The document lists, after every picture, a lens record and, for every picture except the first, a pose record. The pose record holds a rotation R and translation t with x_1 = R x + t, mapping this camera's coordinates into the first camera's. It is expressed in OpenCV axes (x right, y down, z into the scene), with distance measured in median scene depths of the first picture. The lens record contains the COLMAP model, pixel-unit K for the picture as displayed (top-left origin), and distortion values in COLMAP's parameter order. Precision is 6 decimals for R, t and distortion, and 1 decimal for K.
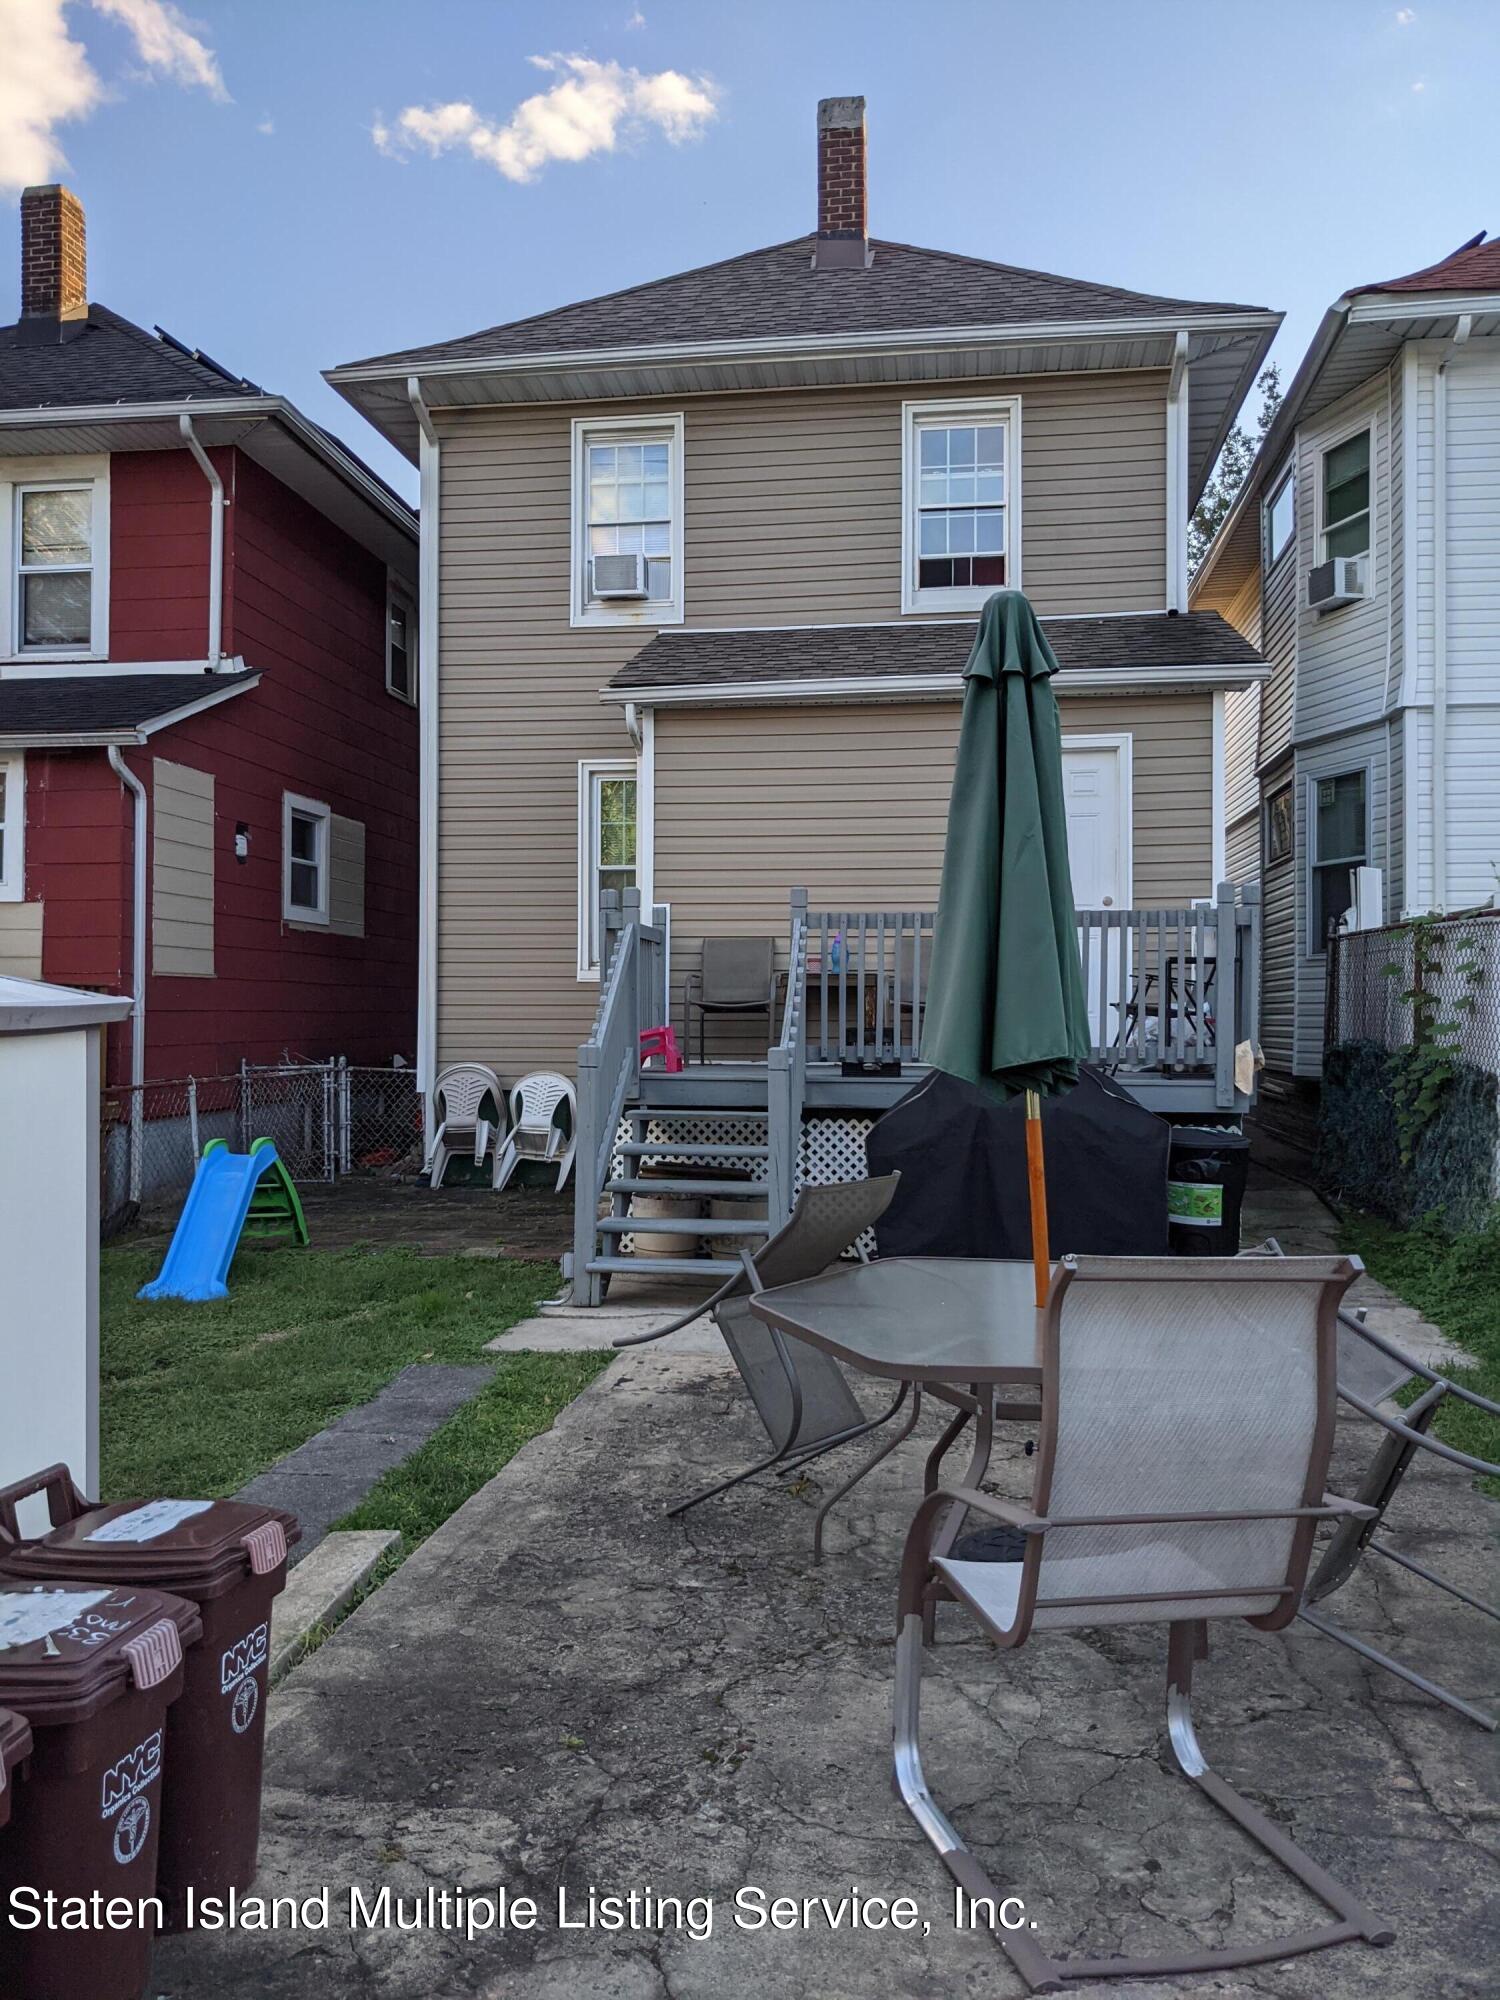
lens RADIAL K [[1586.1, 0, 754.7], [0, 1586.1, 1013.5], [0, 0, 1]] dist [0.009100, -0.002117]
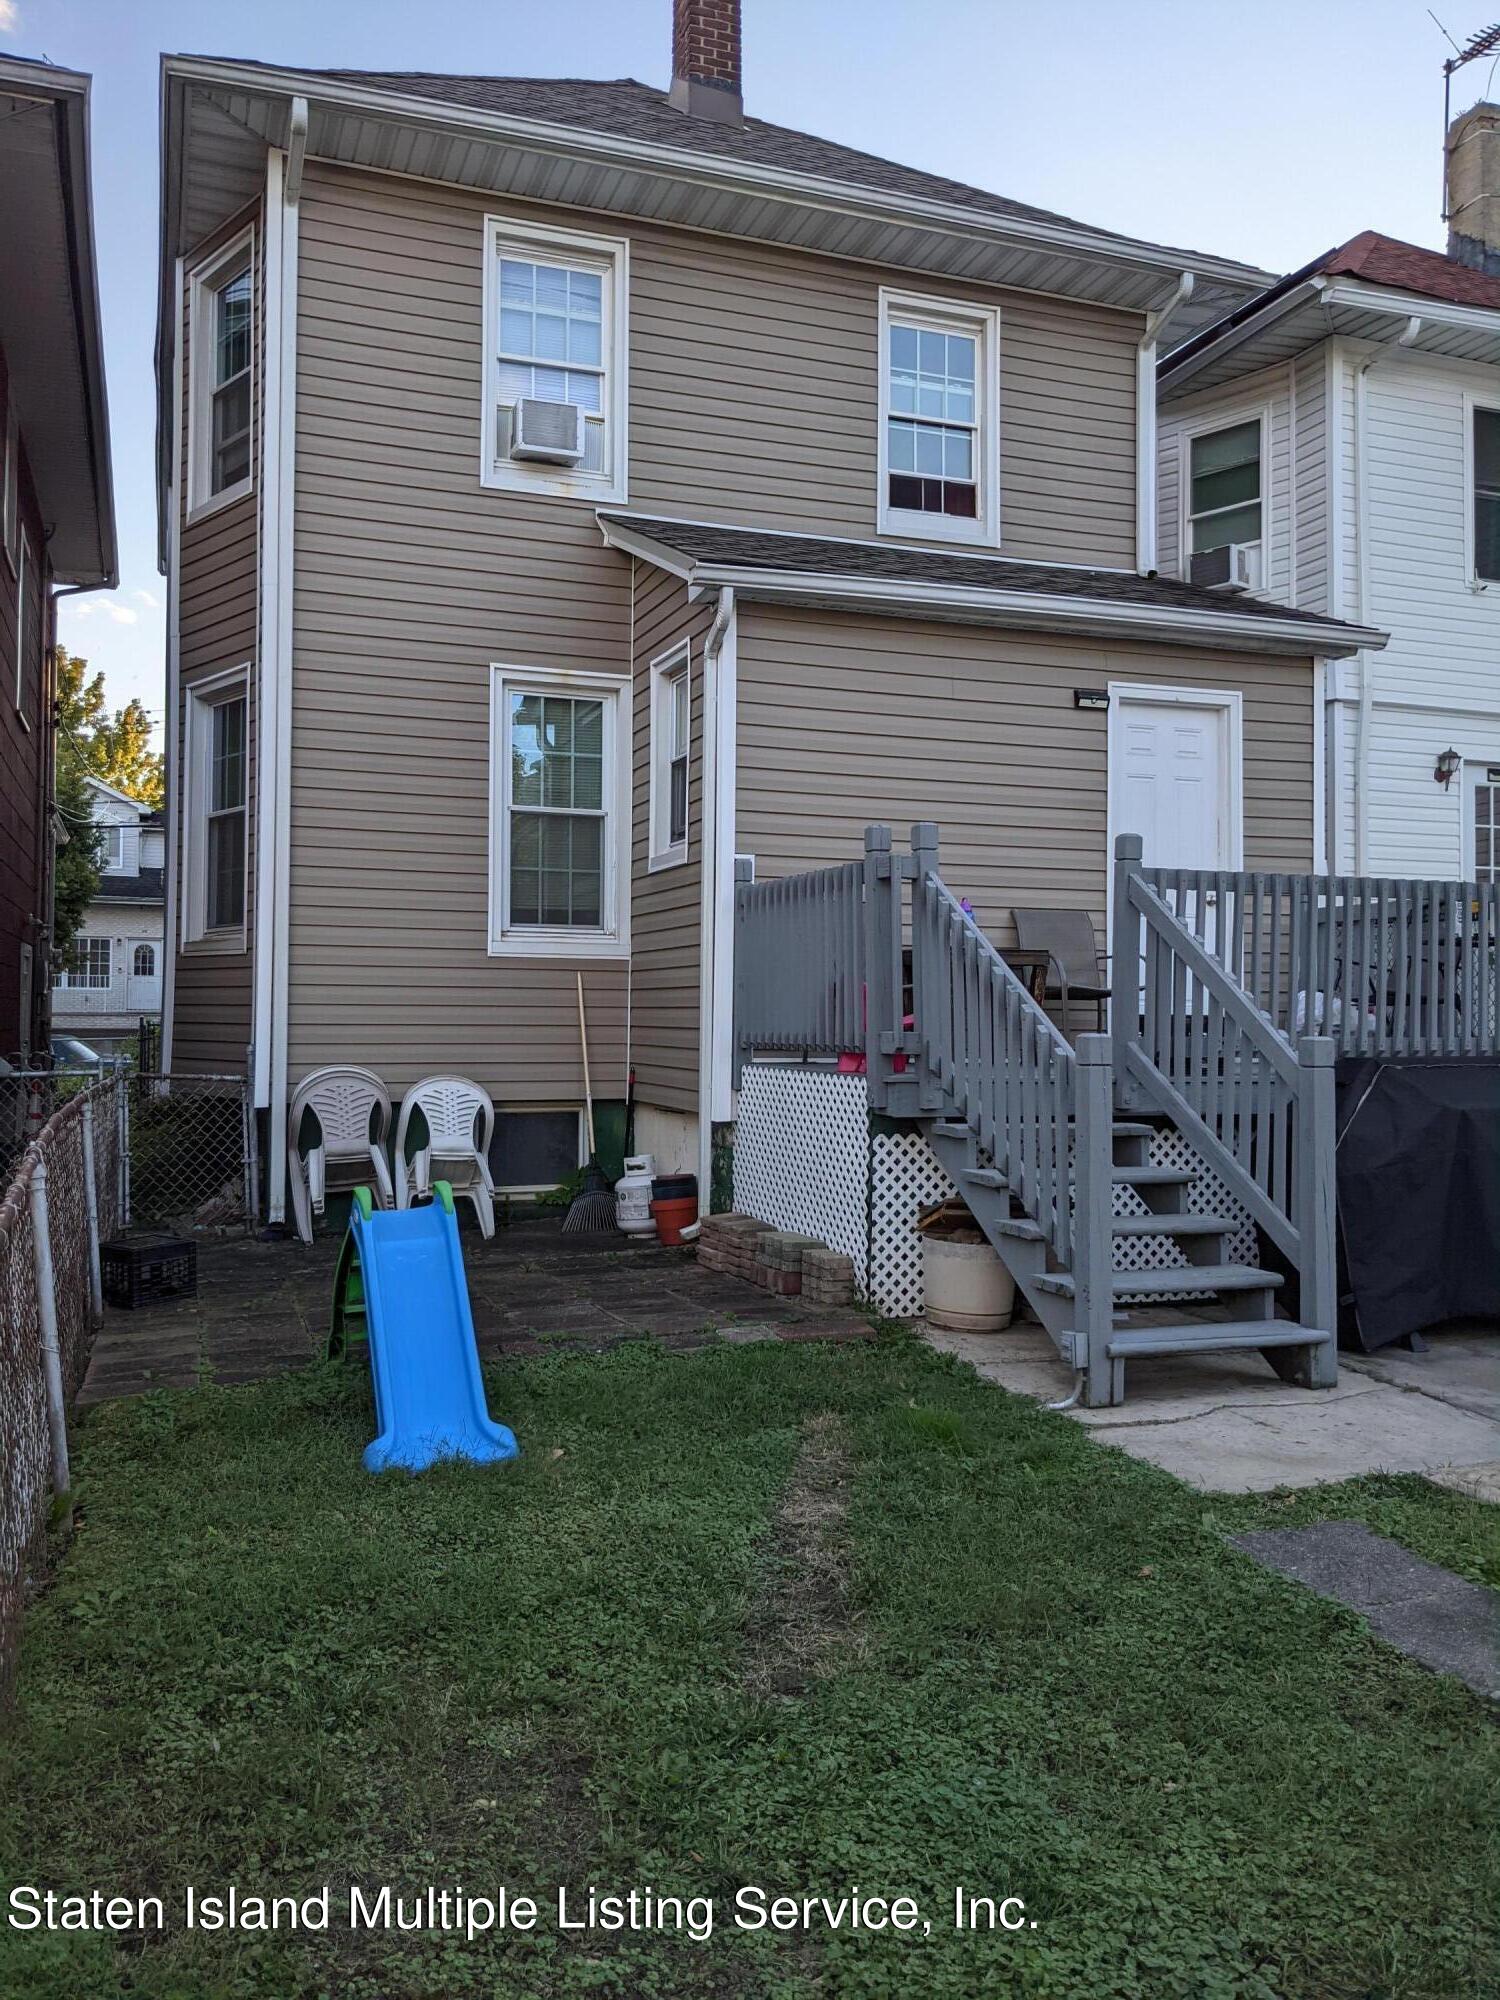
lens RADIAL K [[1586.1, 0, 751.2], [0, 1586.1, 990.0], [0, 0, 1]] dist [0.009100, -0.002117]
pose [[0.883338, 0.014494, 0.468512, -0.360431], [-0.007297, 0.999826, -0.017173, 0.008344], [-0.468679, 0.011750, 0.883290, 0.280432]]
